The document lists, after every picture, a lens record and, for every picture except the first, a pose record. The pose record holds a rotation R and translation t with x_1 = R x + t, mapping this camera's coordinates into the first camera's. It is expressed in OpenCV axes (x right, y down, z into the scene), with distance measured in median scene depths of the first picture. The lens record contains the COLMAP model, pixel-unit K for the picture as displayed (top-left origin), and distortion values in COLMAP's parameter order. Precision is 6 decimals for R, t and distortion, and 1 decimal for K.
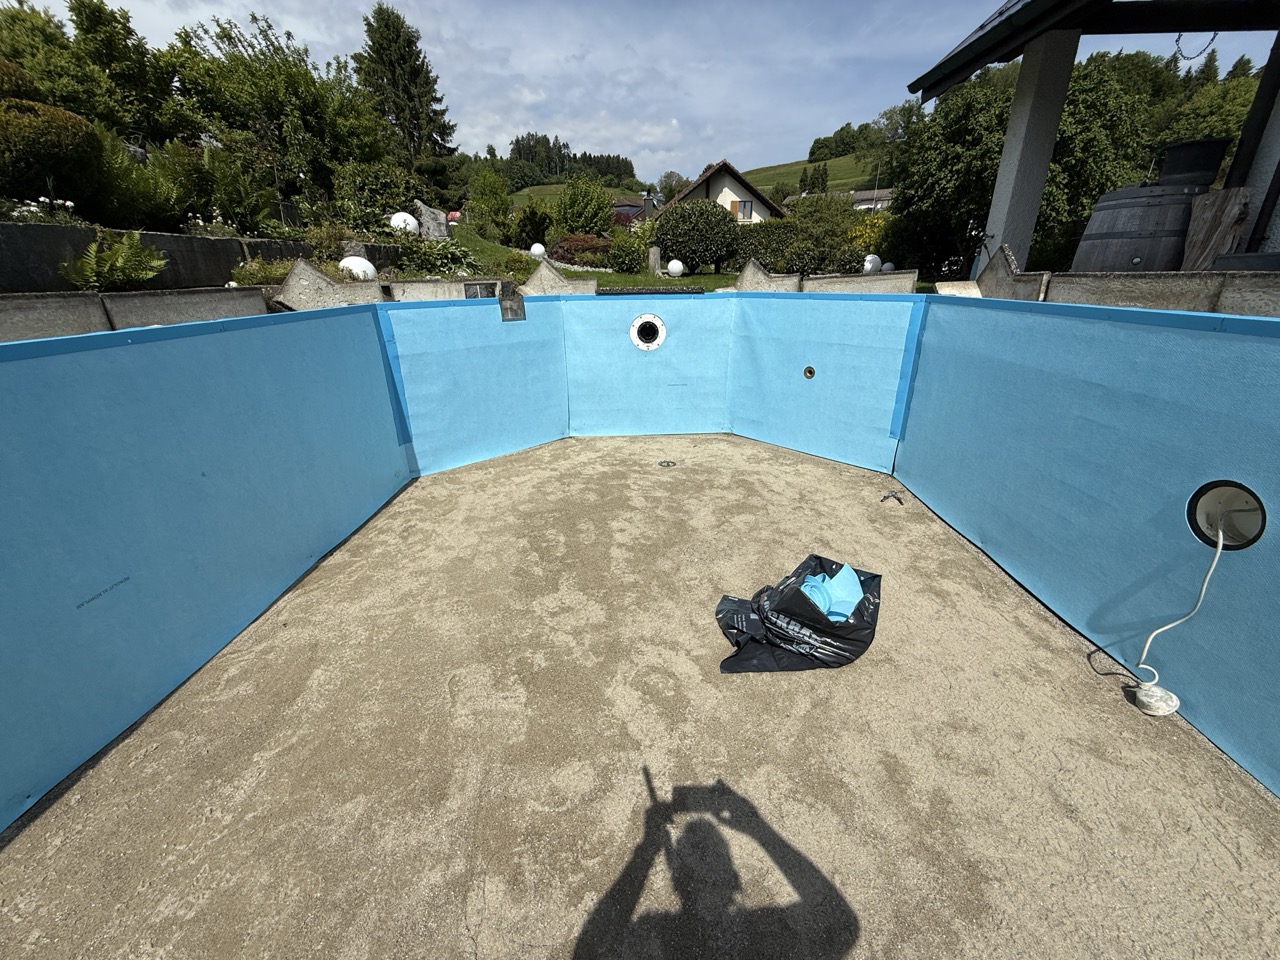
lens RADIAL K [[510.5, 0, 637.3], [0, 510.5, 479.0], [0, 0, 1]] dist [-0.000980, 0.000407]
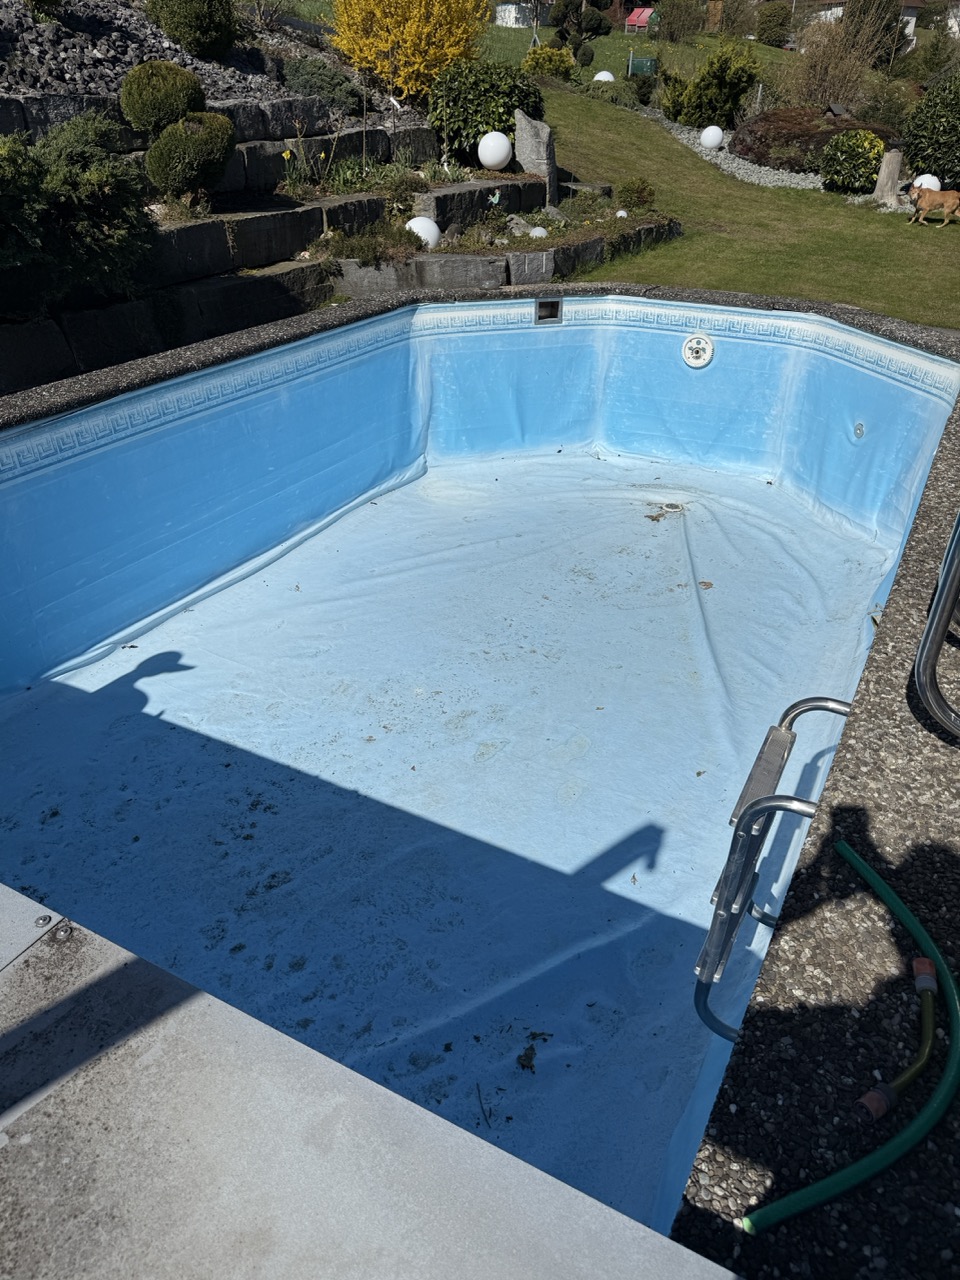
lens RADIAL K [[886.3, 0, 469.1], [0, 886.3, 671.5], [0, 0, 1]] dist [0.040029, -0.043289]
pose [[0.885663, 0.263992, -0.381980, 0.365751], [-0.188268, 0.956162, 0.224297, -0.032005], [0.424447, -0.126737, 0.896539, -0.530298]]
